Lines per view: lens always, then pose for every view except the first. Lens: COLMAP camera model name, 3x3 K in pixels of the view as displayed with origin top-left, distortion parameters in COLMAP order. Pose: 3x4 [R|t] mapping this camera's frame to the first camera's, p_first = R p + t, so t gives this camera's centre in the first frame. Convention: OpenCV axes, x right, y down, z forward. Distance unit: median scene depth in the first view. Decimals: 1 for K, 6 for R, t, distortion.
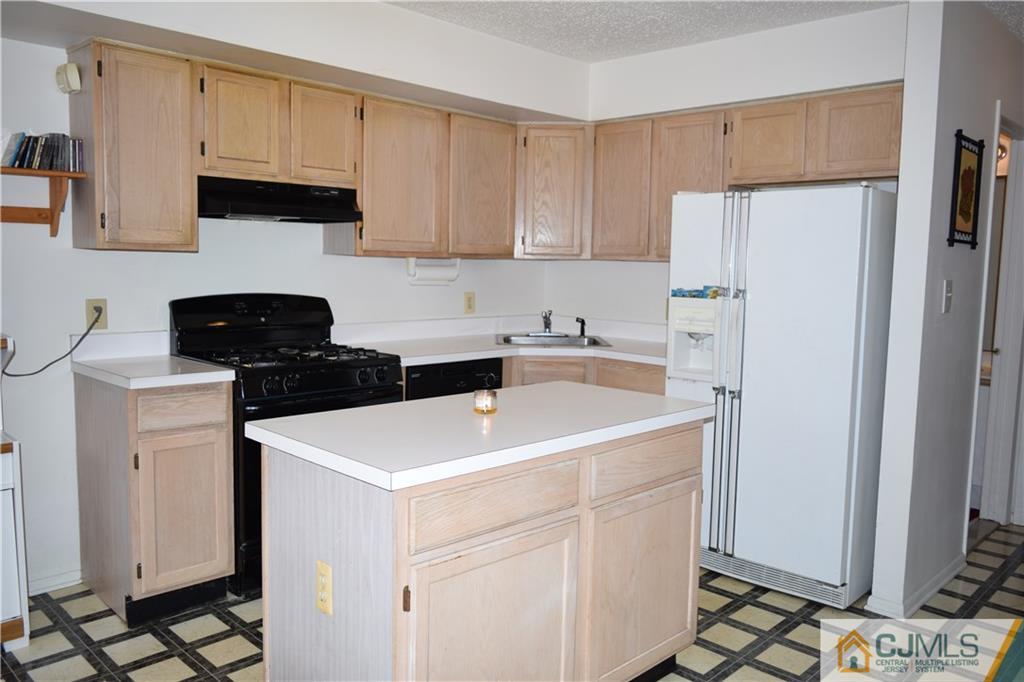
lens RADIAL K [[794.1, 0, 514.2], [0, 794.1, 337.2], [0, 0, 1]] dist [-0.027320, 0.032221]
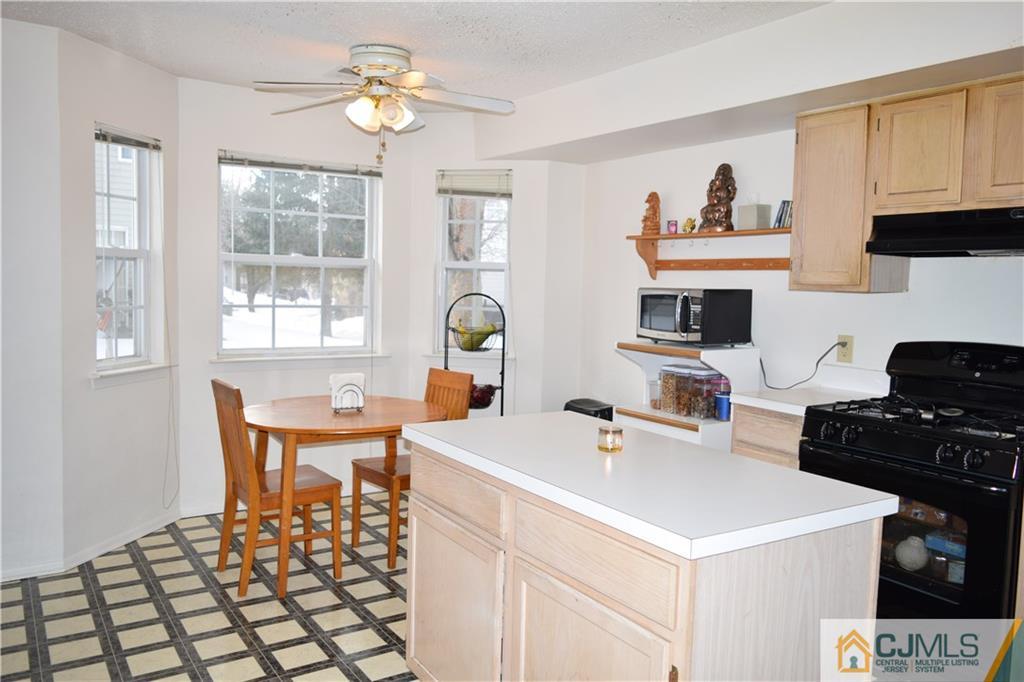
lens RADIAL K [[794.1, 0, 514.2], [0, 794.1, 337.2], [0, 0, 1]] dist [-0.027320, 0.032221]
pose [[-0.213564, 0.043817, -0.975946, 0.676115], [-0.121972, 0.989981, 0.071138, -0.069322], [0.969285, 0.134231, -0.206079, 0.790489]]
